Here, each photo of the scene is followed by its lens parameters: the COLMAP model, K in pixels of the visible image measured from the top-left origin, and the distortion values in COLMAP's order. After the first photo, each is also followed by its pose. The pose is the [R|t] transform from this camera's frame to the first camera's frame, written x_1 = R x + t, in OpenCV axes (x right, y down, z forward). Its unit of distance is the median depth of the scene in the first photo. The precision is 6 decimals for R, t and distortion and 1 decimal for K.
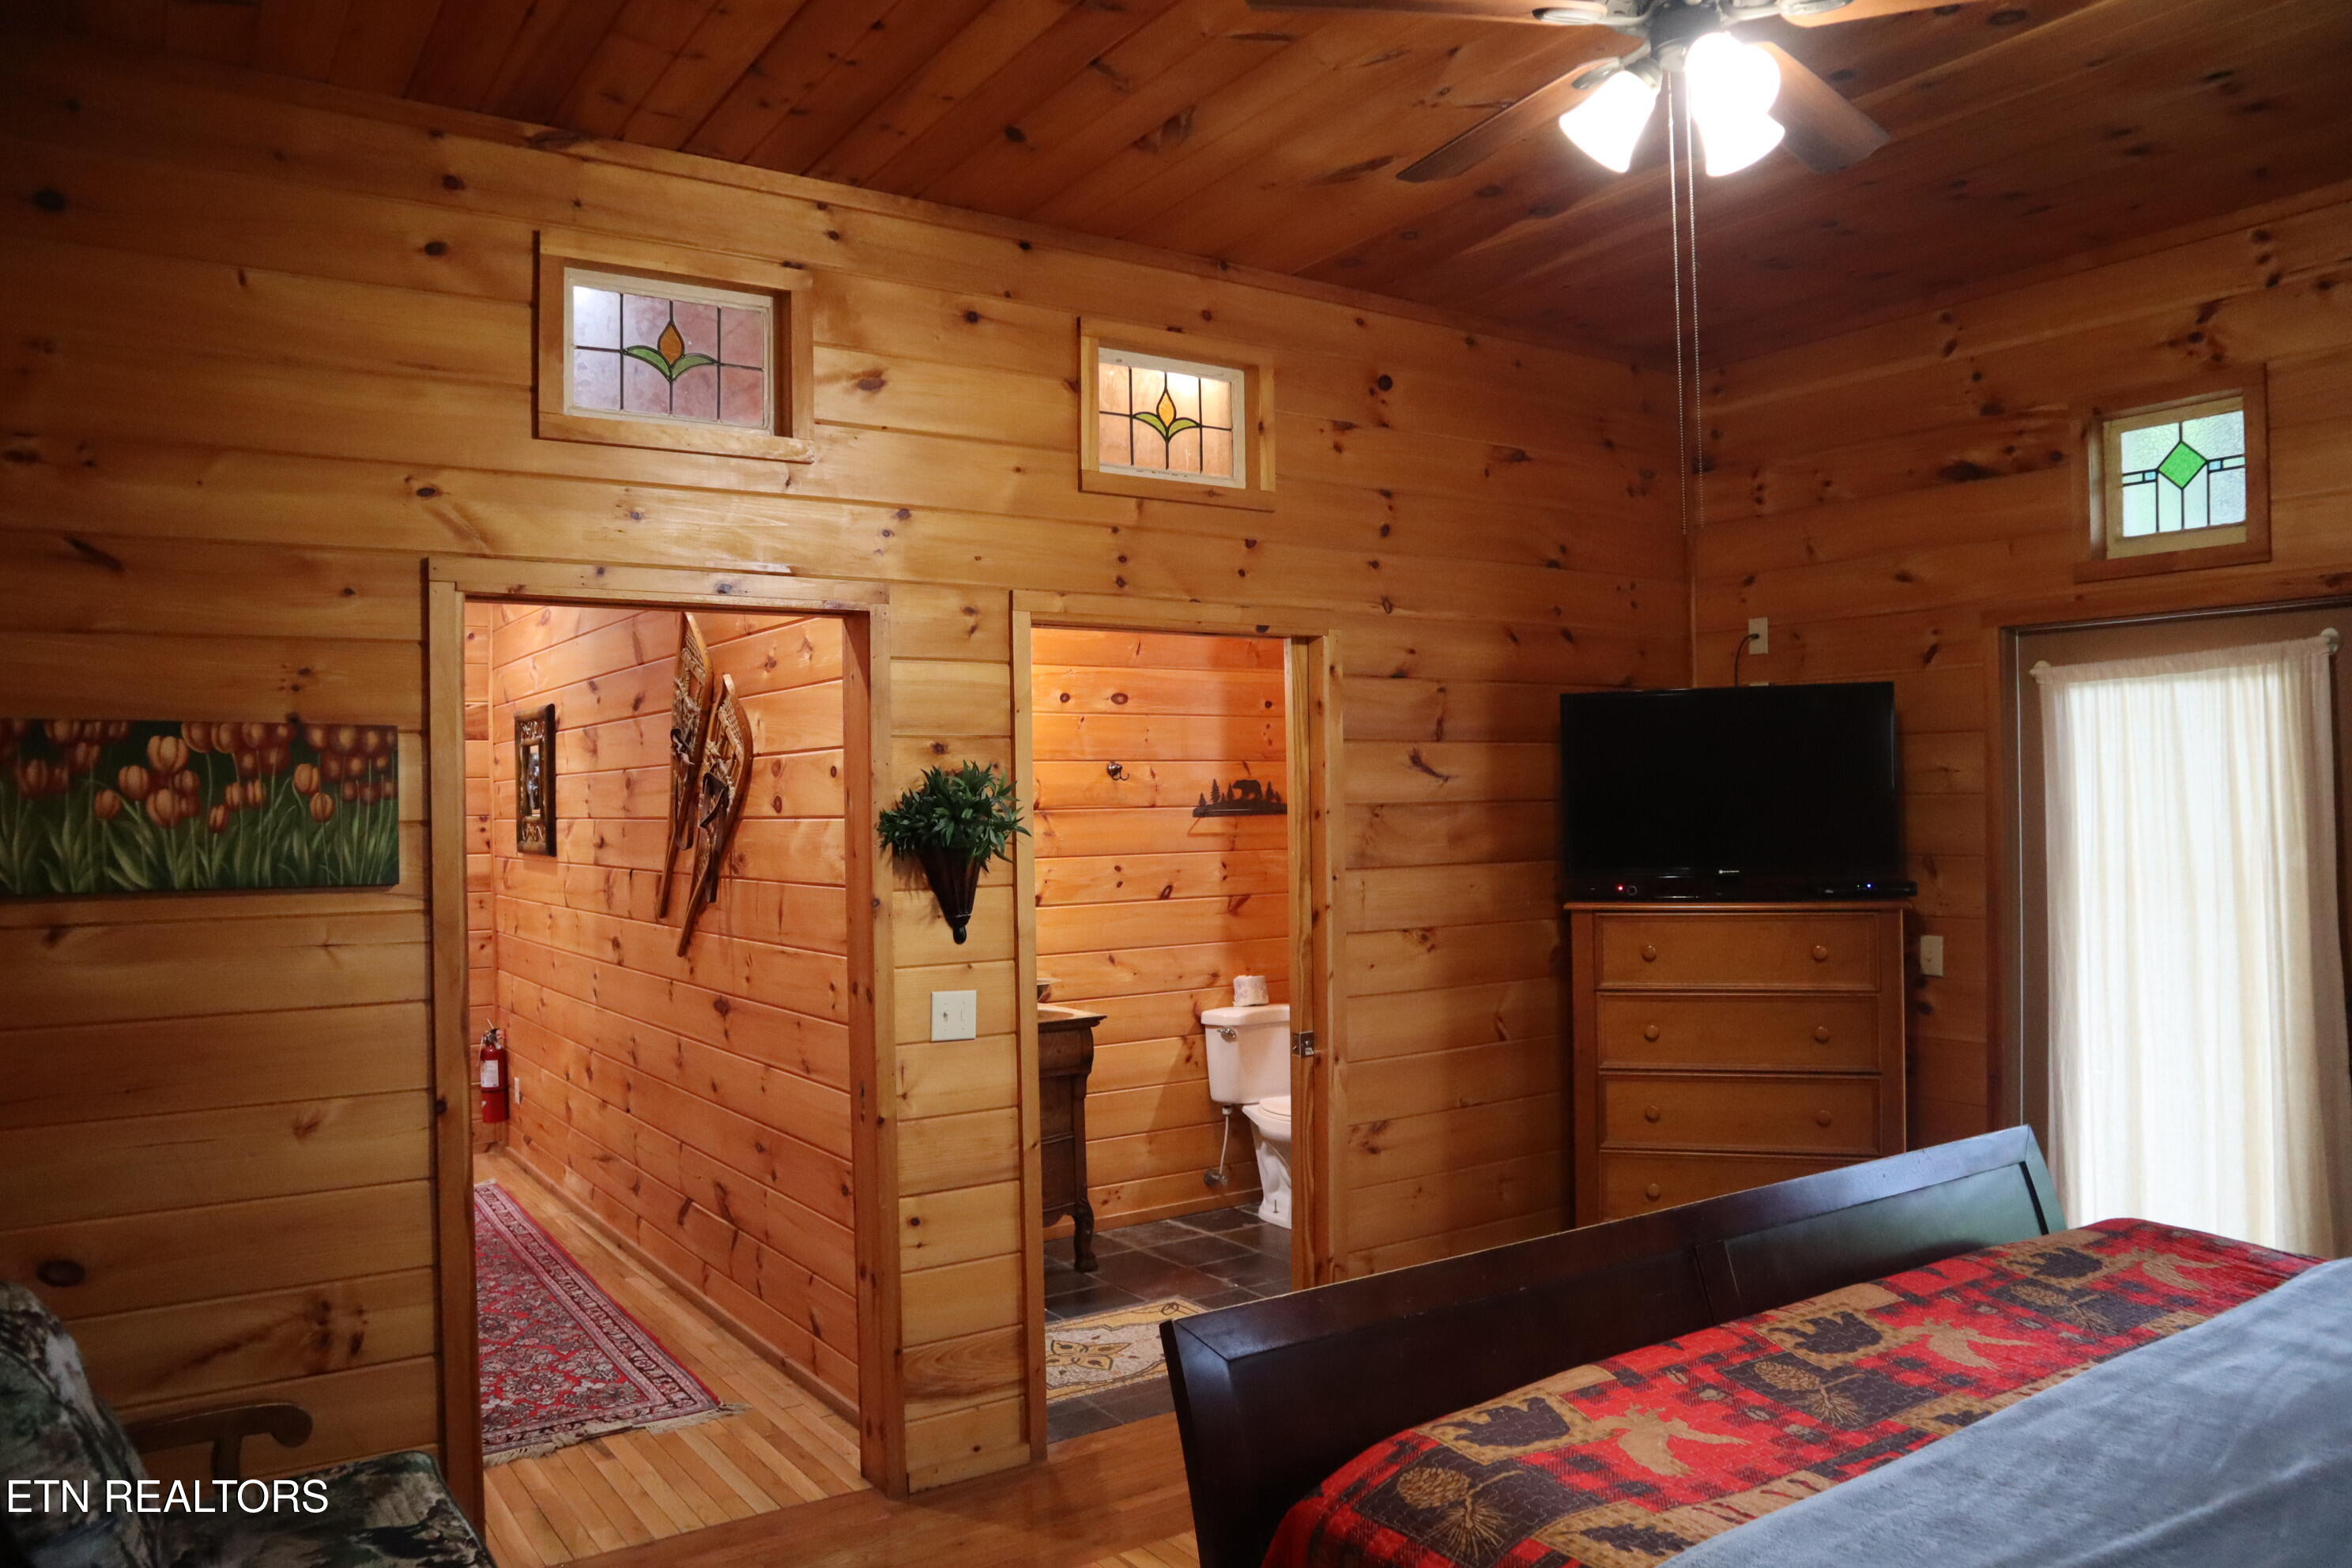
lens RADIAL K [[1634.5, 0, 1174.5], [0, 1634.5, 786.4], [0, 0, 1]] dist [-0.102680, 0.047033]
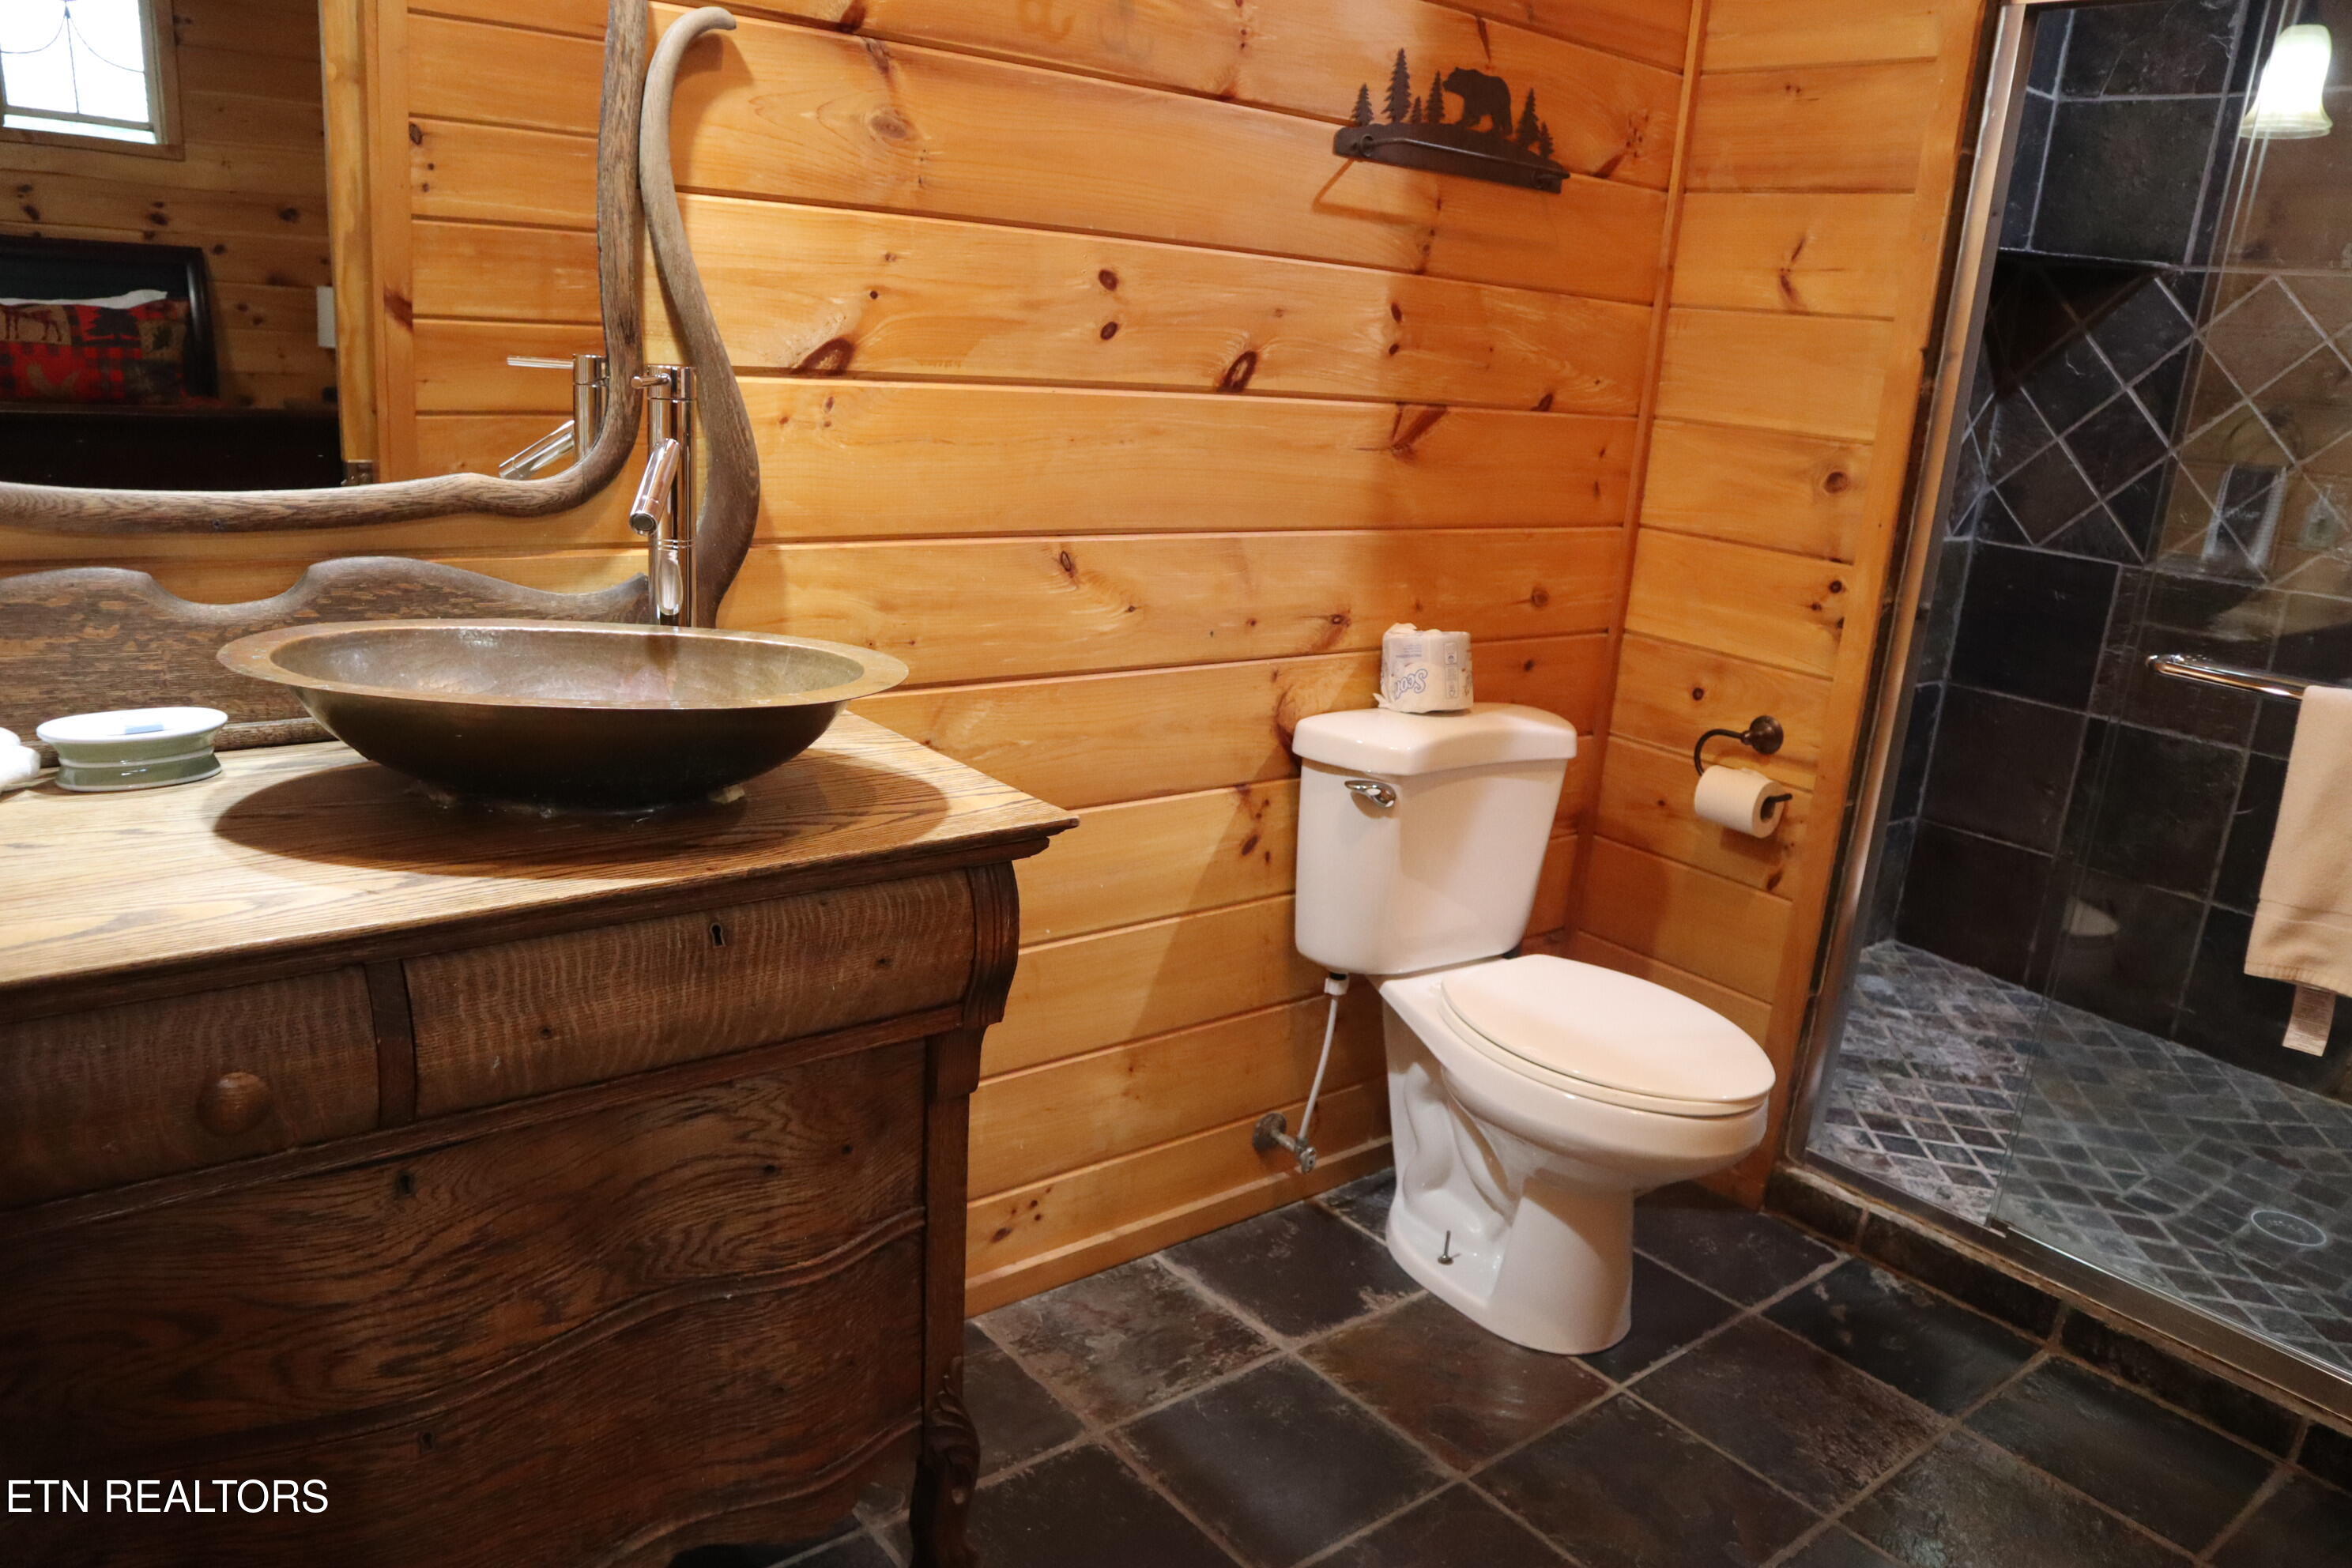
lens RADIAL K [[1634.5, 0, 1176.4], [0, 1634.5, 792.2], [0, 0, 1]] dist [-0.102680, 0.047033]
pose [[0.992354, 0.067507, 0.103329, -0.046726], [-0.094368, 0.954569, 0.282653, 0.054592], [-0.079553, -0.290243, 0.953641, 0.663913]]
